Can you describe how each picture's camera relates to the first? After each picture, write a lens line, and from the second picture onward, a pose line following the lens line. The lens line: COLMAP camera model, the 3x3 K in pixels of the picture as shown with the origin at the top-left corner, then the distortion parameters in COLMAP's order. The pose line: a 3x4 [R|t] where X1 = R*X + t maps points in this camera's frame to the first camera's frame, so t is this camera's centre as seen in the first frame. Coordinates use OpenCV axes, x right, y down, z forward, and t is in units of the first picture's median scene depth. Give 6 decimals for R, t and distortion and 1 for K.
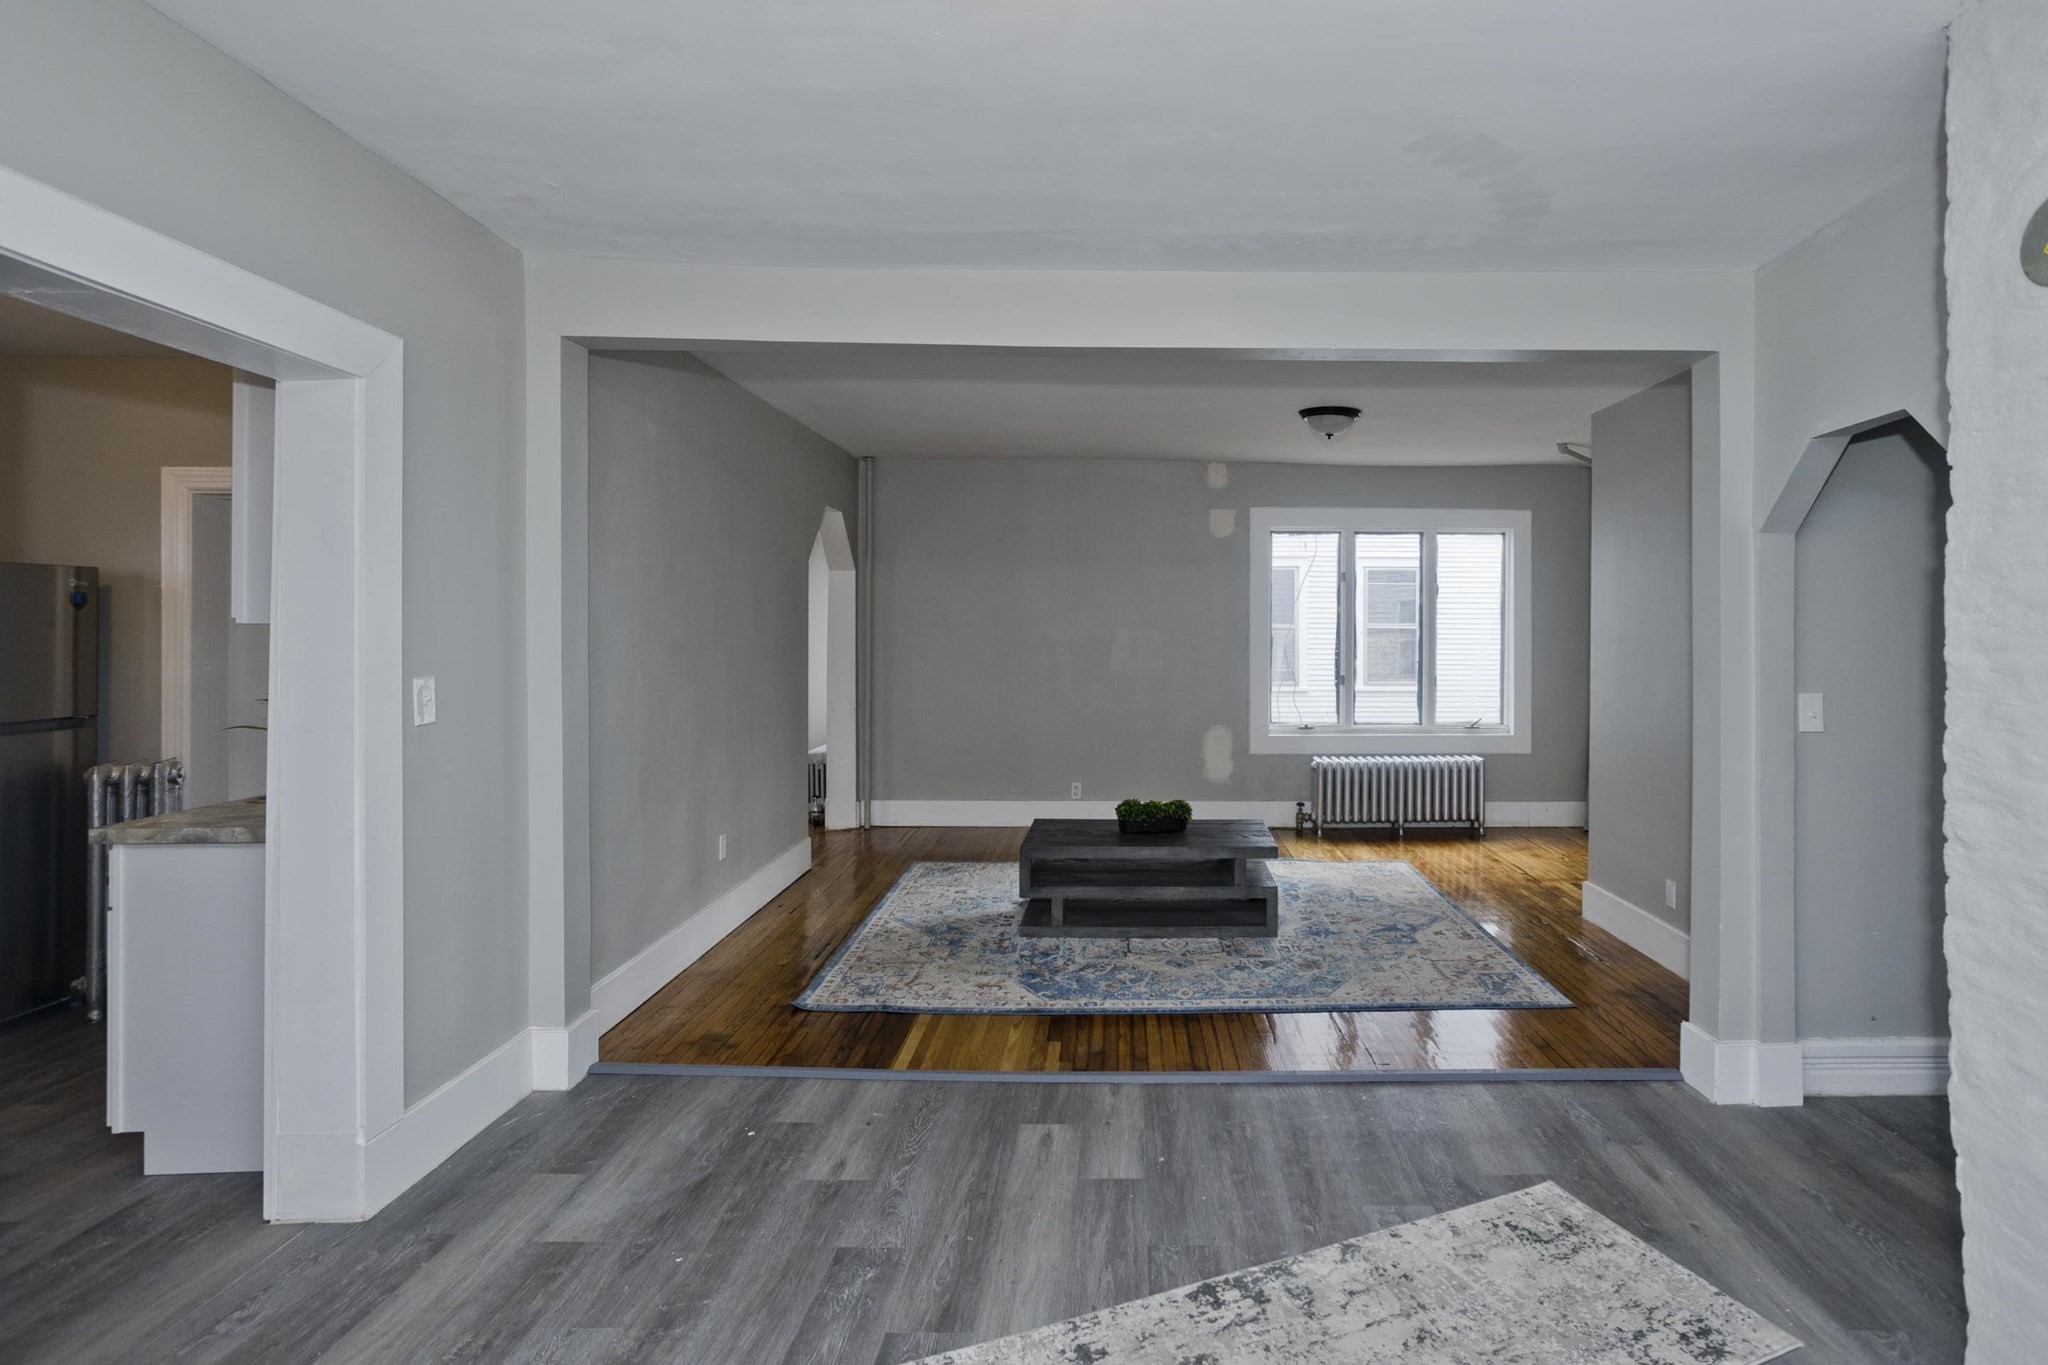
lens RADIAL K [[1027.7, 0, 1149.6], [0, 1027.7, 634.7], [0, 0, 1]] dist [-0.052729, 0.034968]
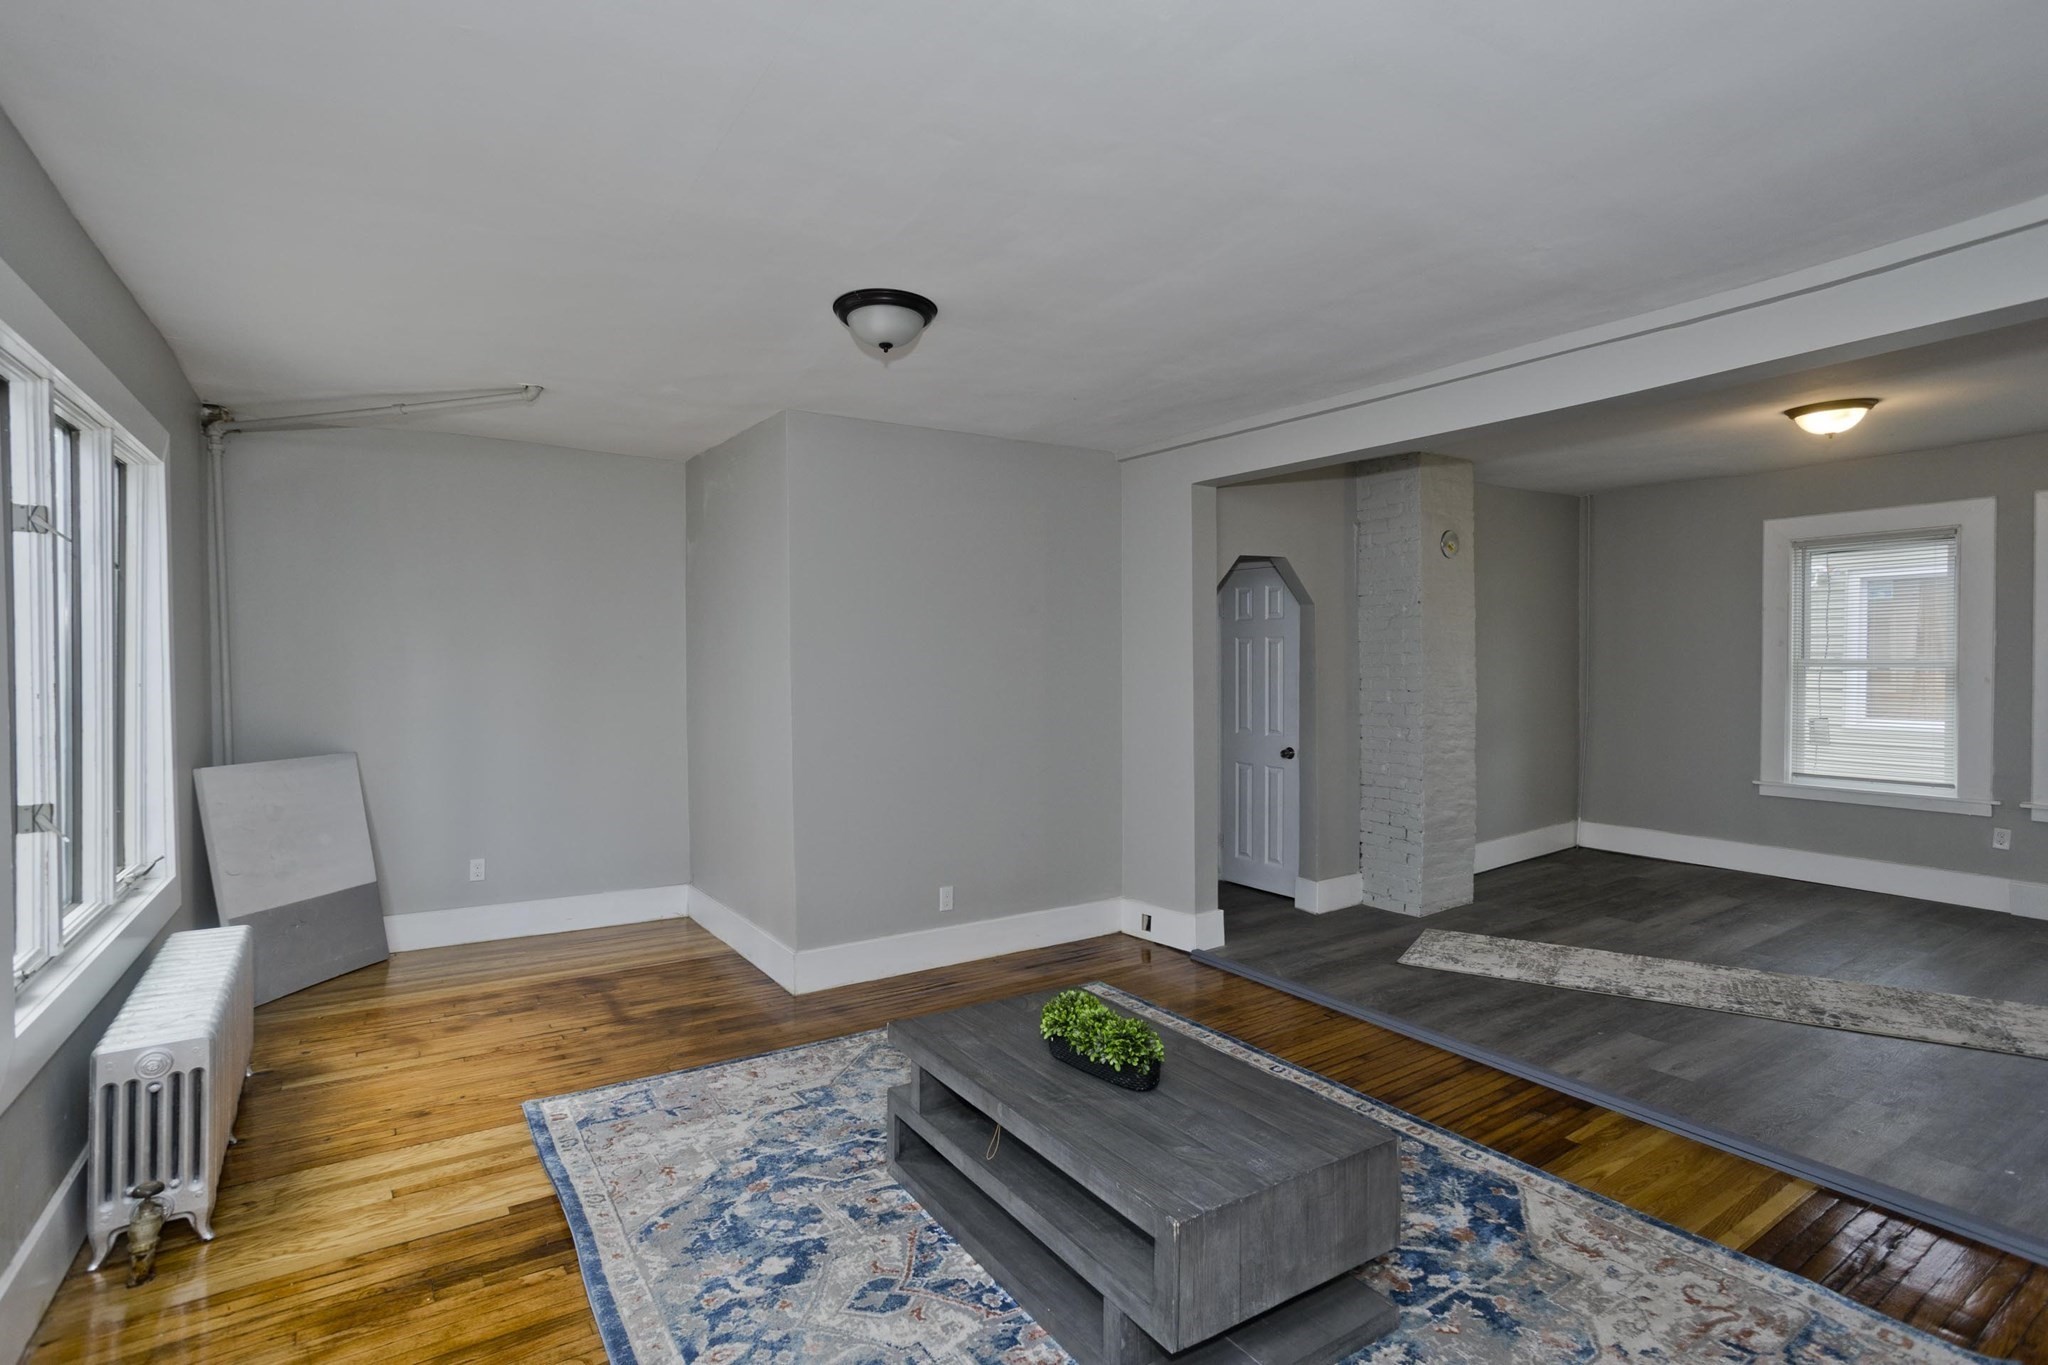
lens RADIAL K [[993.4, 0, 1014.5], [0, 993.4, 672.3], [0, 0, 1]] dist [-0.051150, 0.031243]
pose [[-0.523781, -0.015536, 0.851711, -0.442370], [0.007161, 0.999718, 0.022640, -0.016632], [-0.851823, 0.017958, -0.523522, 1.488817]]
